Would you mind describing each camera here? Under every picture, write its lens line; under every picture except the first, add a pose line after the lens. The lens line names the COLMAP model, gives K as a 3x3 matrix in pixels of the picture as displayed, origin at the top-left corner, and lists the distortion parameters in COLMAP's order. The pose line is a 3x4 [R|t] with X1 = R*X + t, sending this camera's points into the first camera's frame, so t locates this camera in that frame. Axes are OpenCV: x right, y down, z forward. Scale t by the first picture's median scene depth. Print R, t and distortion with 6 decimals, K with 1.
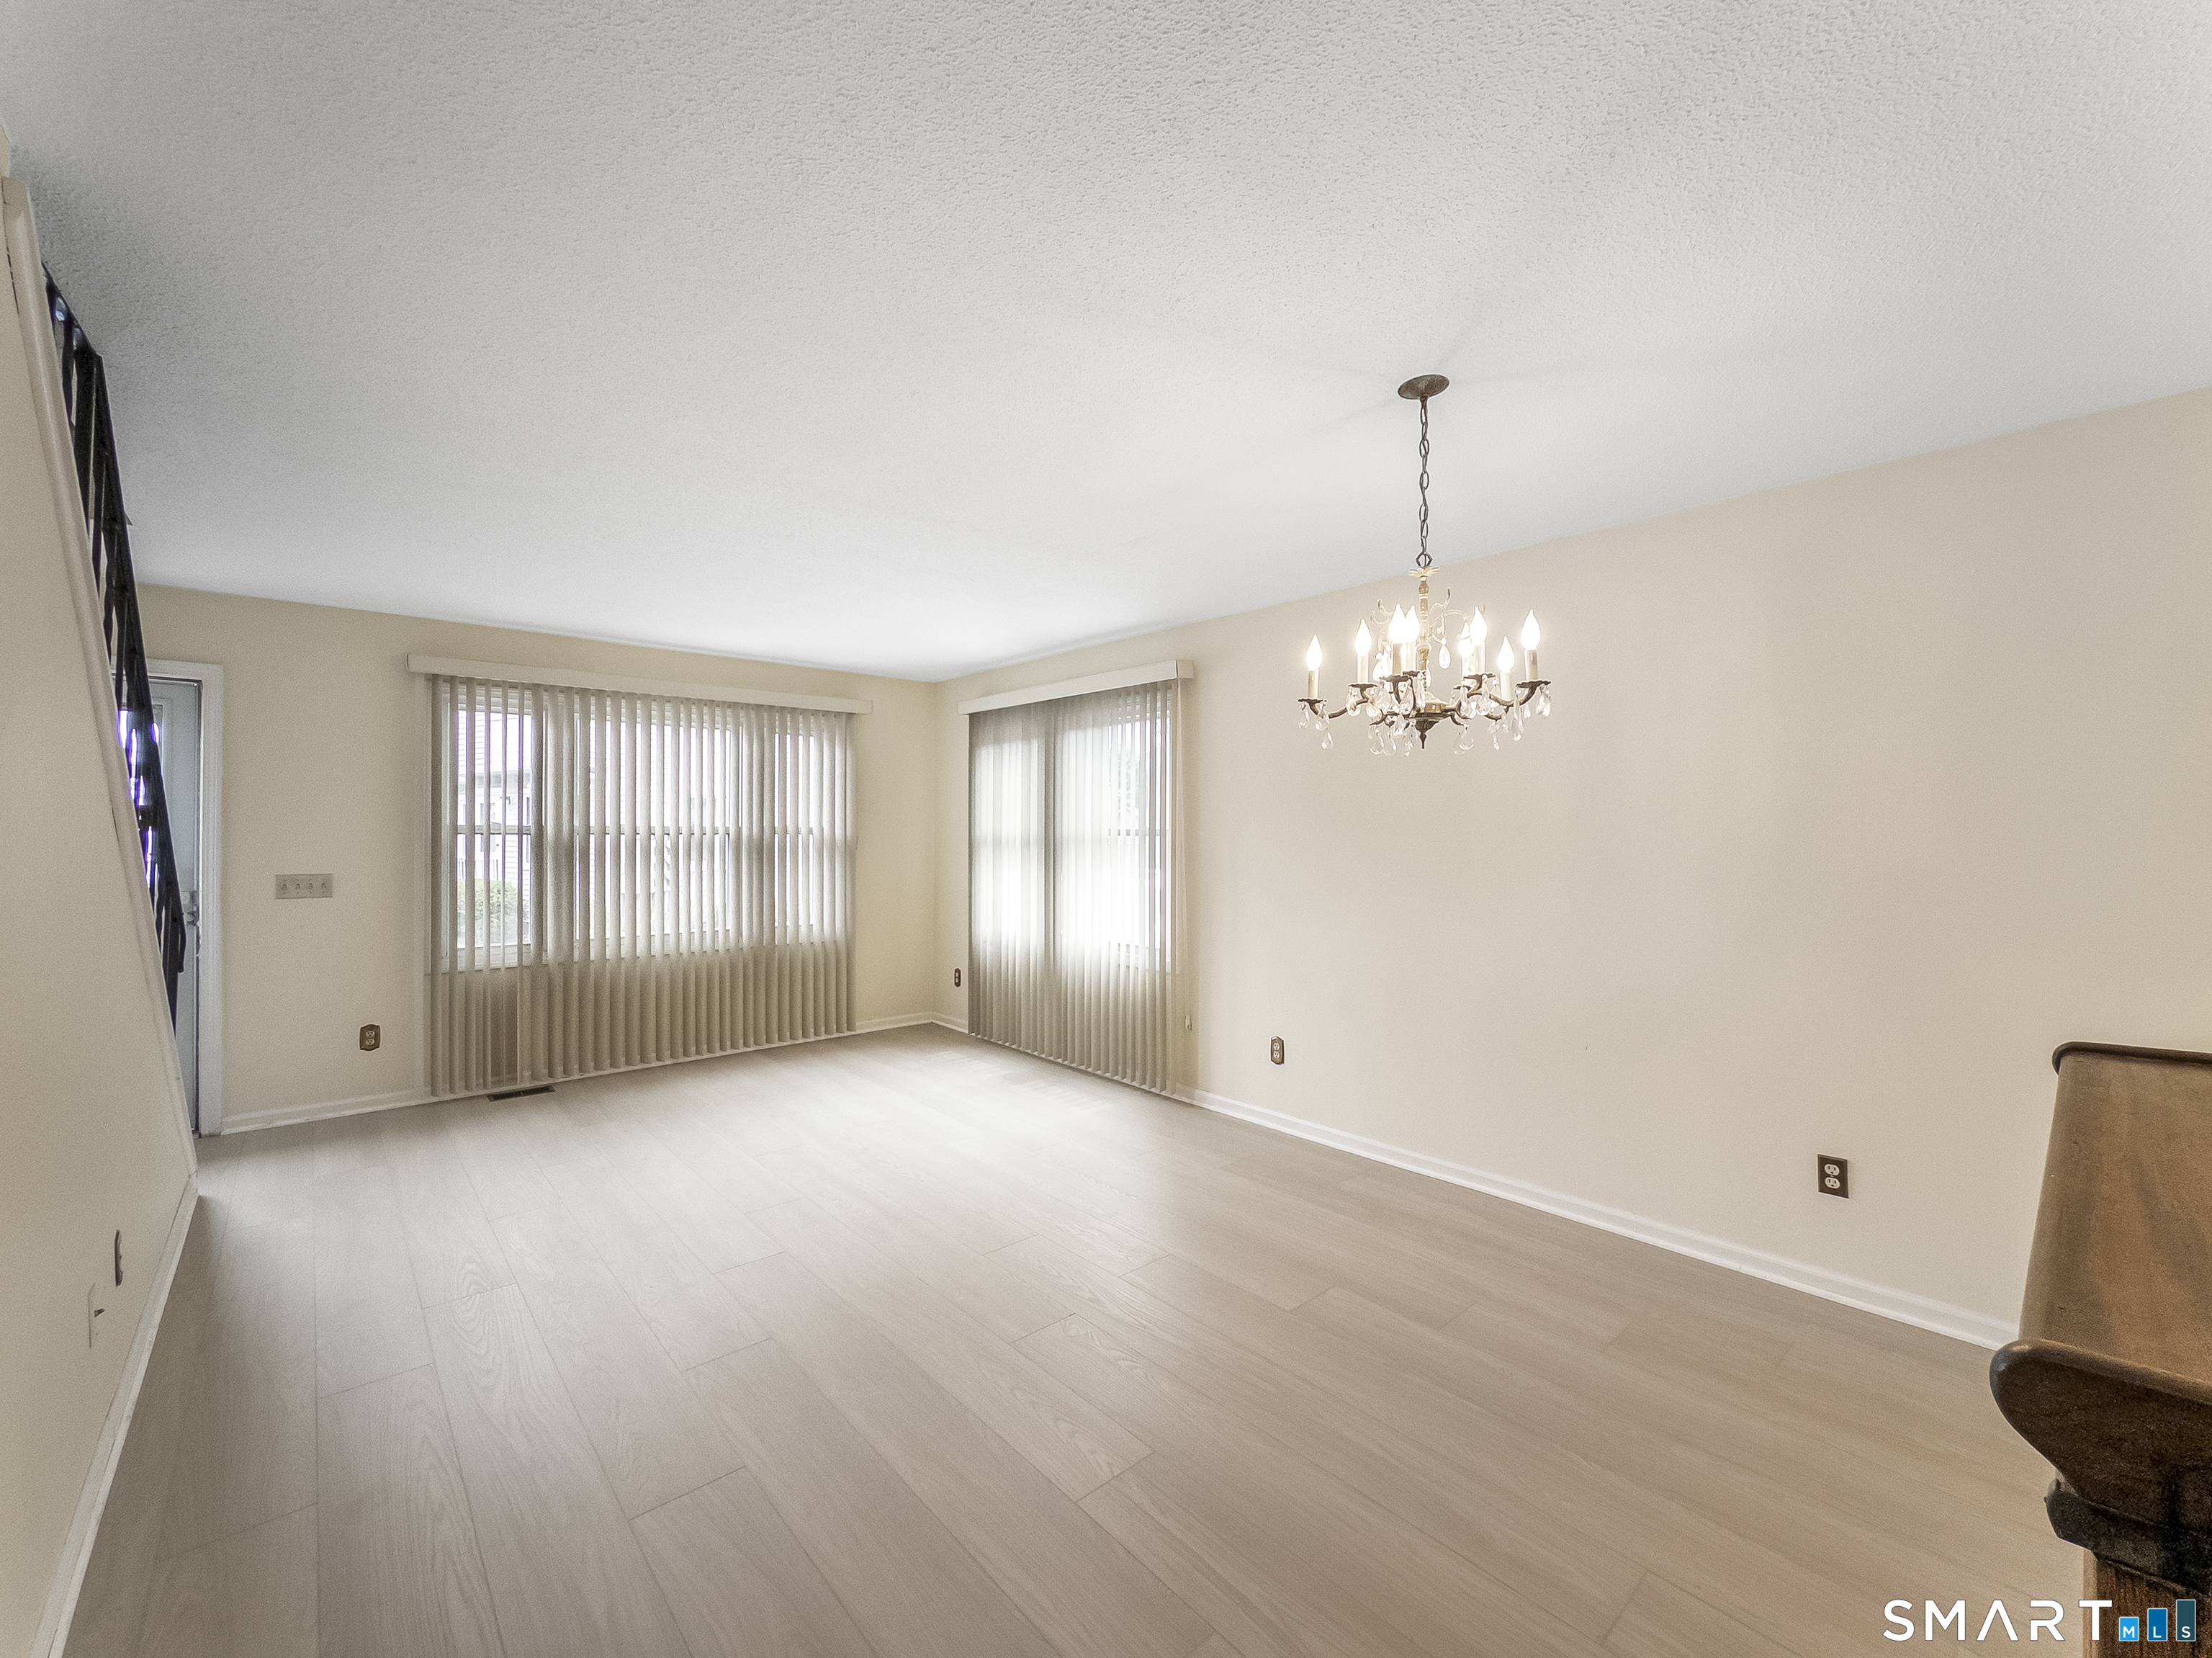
lens RADIAL K [[890.7, 0, 1103.0], [0, 890.7, 832.8], [0, 0, 1]] dist [0.000843, 0.000039]
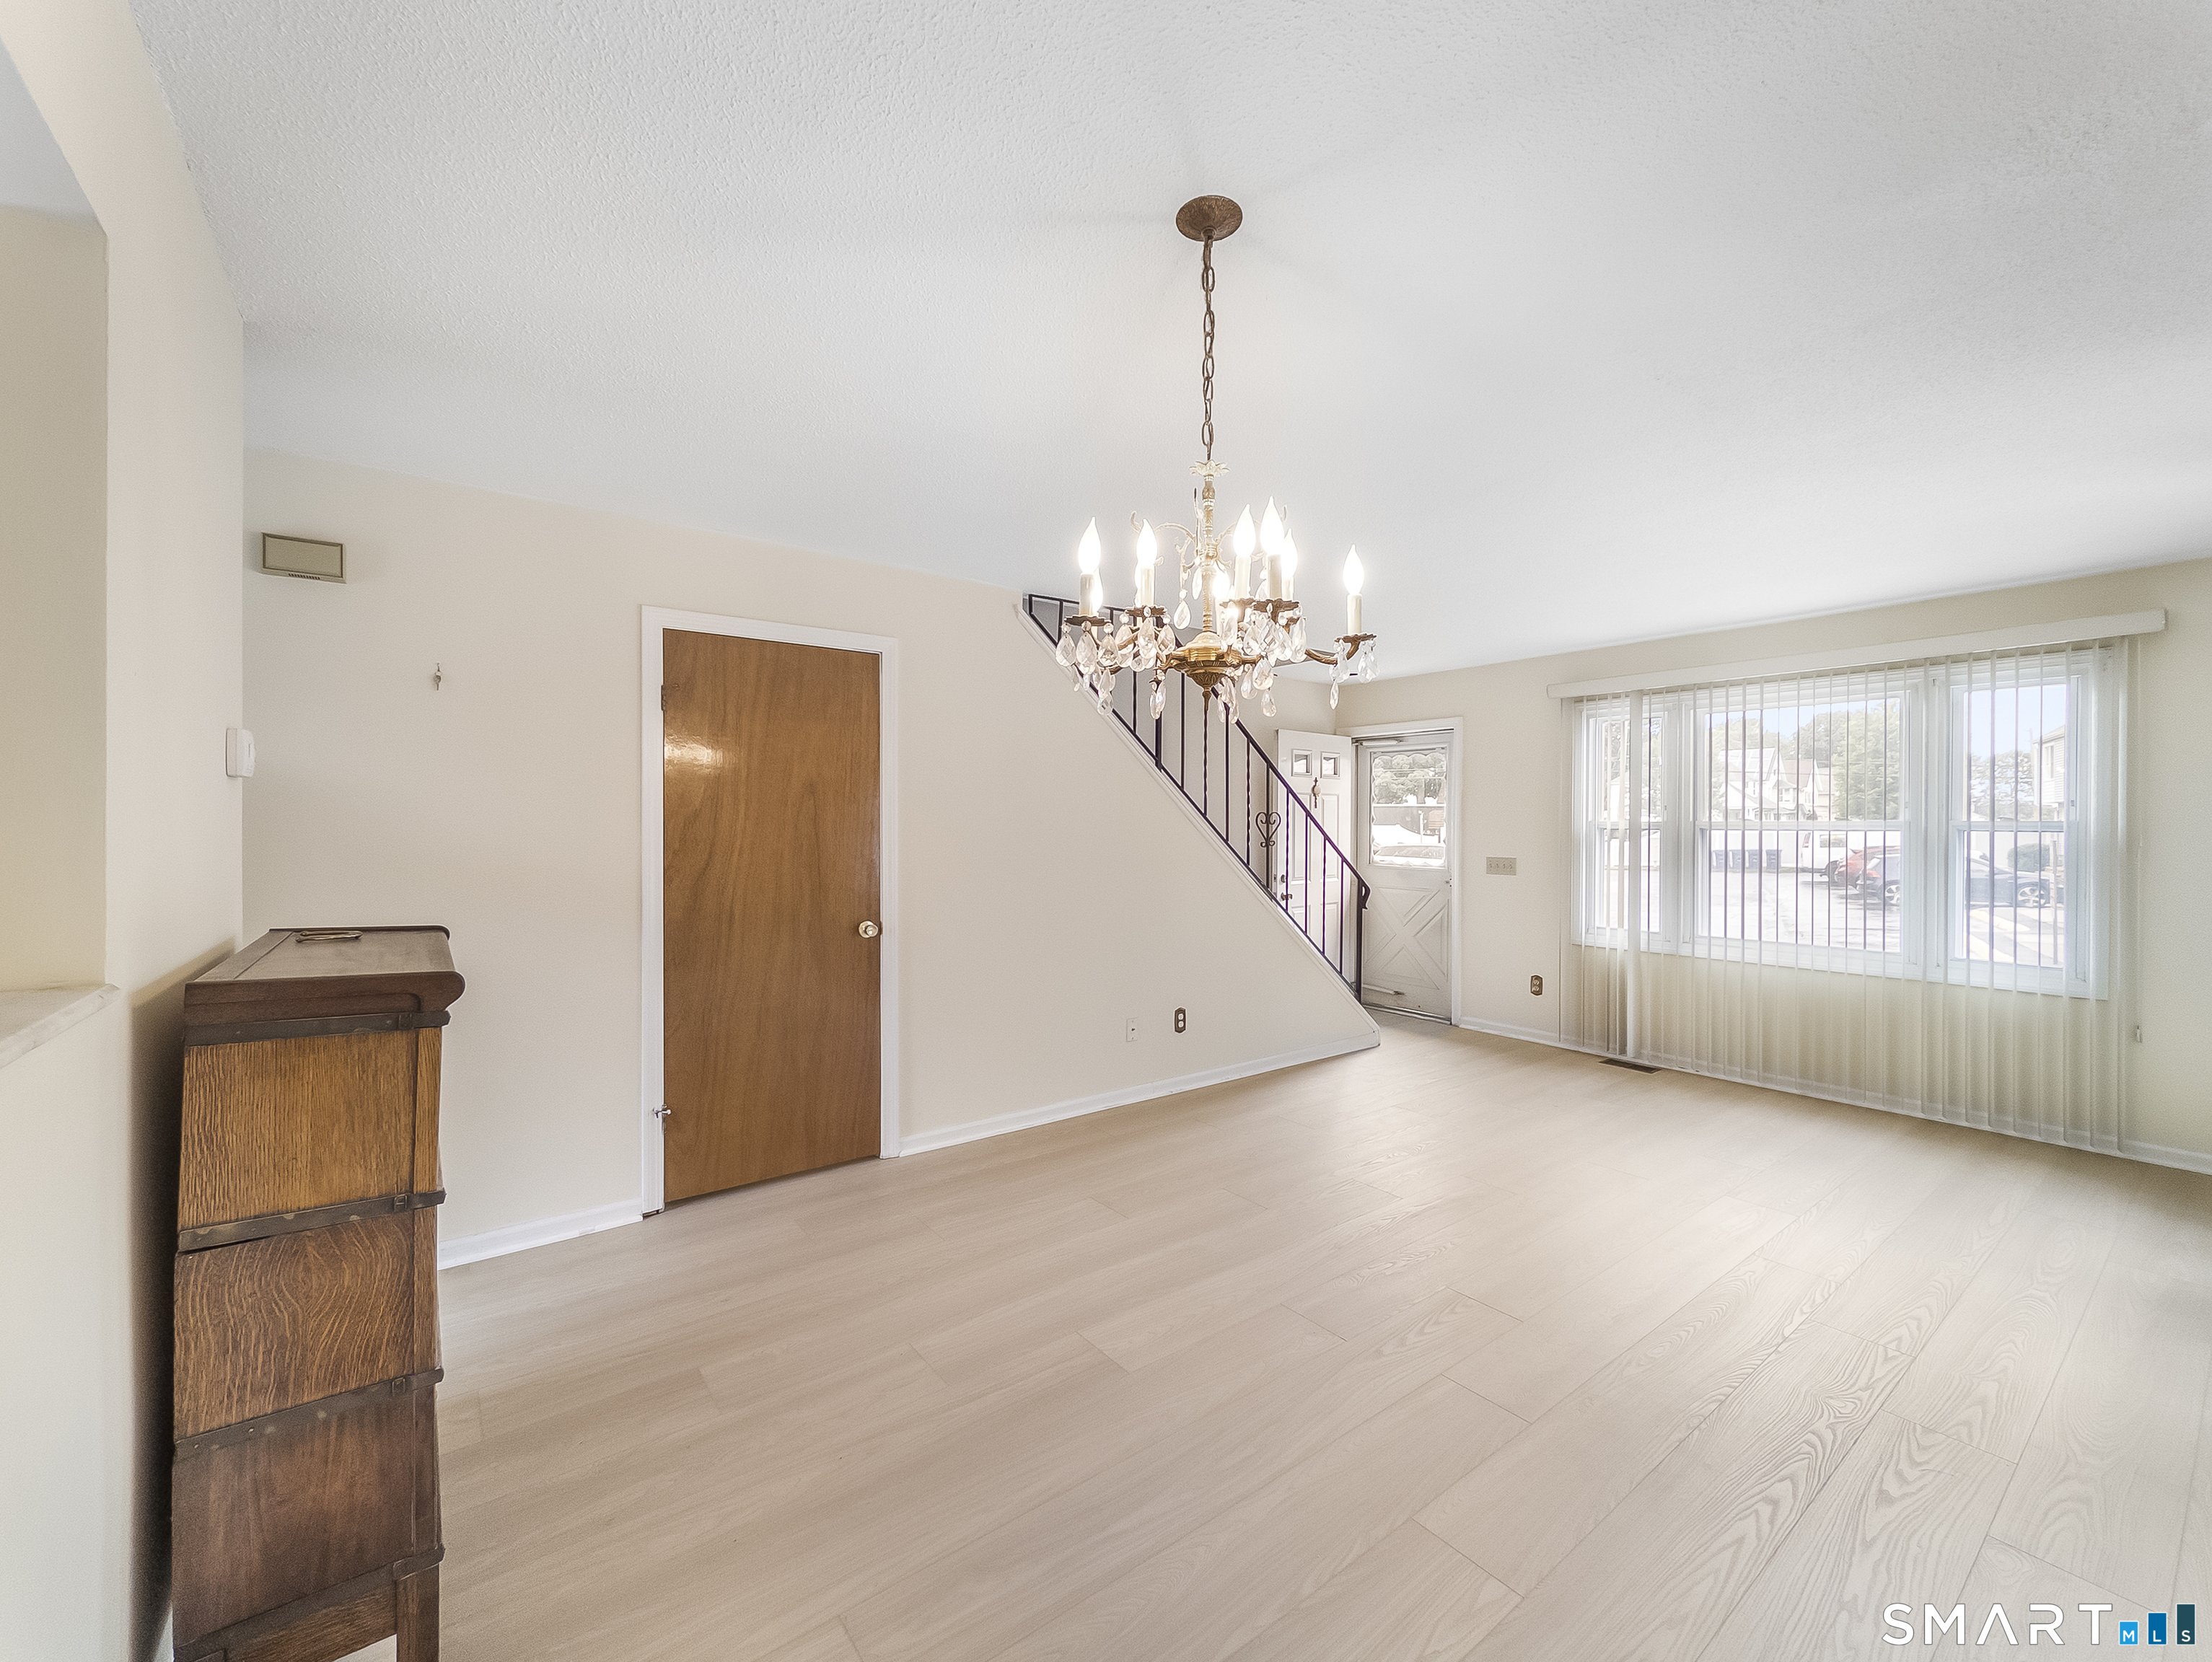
lens RADIAL K [[903.9, 0, 1106.0], [0, 903.9, 831.0], [0, 0, 1]] dist [-0.000016, 0.000019]
pose [[-0.076956, 0.006663, -0.997012, 0.538781], [-0.004744, 0.999964, 0.007049, -0.001575], [0.997023, 0.005272, -0.076922, 0.473496]]
